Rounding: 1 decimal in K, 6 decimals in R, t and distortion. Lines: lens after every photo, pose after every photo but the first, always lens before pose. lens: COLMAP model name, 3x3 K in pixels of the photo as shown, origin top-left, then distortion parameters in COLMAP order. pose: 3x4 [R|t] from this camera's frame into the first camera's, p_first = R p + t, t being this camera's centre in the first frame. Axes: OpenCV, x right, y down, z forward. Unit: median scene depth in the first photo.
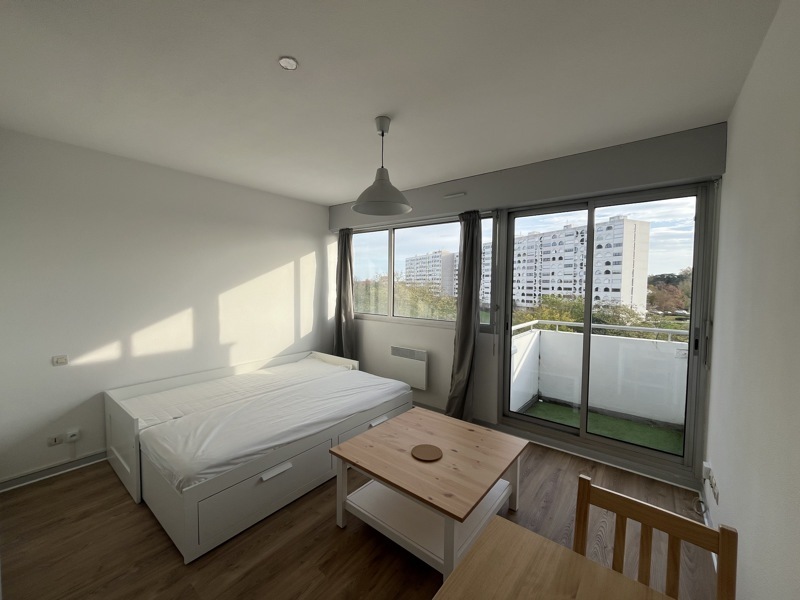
lens RADIAL K [[323.0, 0, 404.4], [0, 323.0, 303.0], [0, 0, 1]] dist [0.002441, 0.001489]
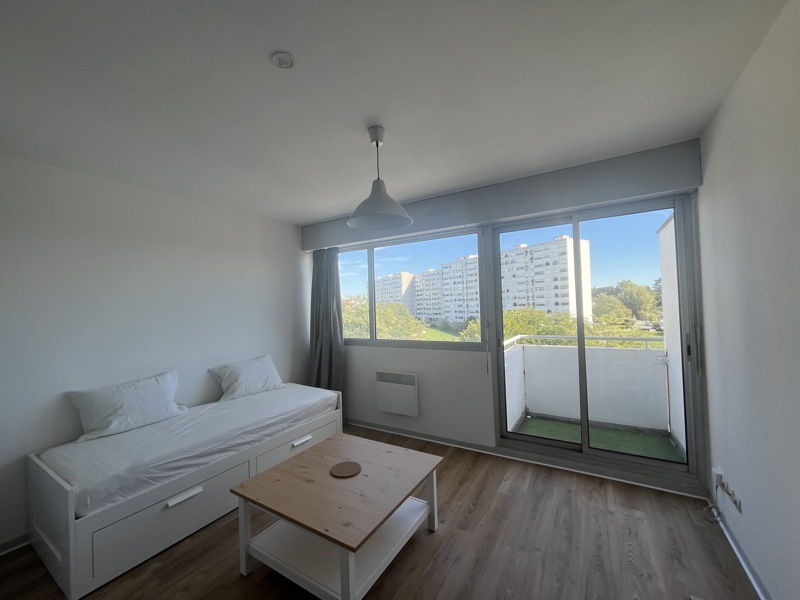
lens RADIAL K [[323.0, 0, 406.1], [0, 323.0, 303.2], [0, 0, 1]] dist [0.002441, 0.001489]
pose [[0.991416, -0.043027, 0.123460, -0.089112], [0.051211, 0.996642, -0.063893, -0.000375], [-0.120297, 0.069667, 0.990290, 0.072292]]
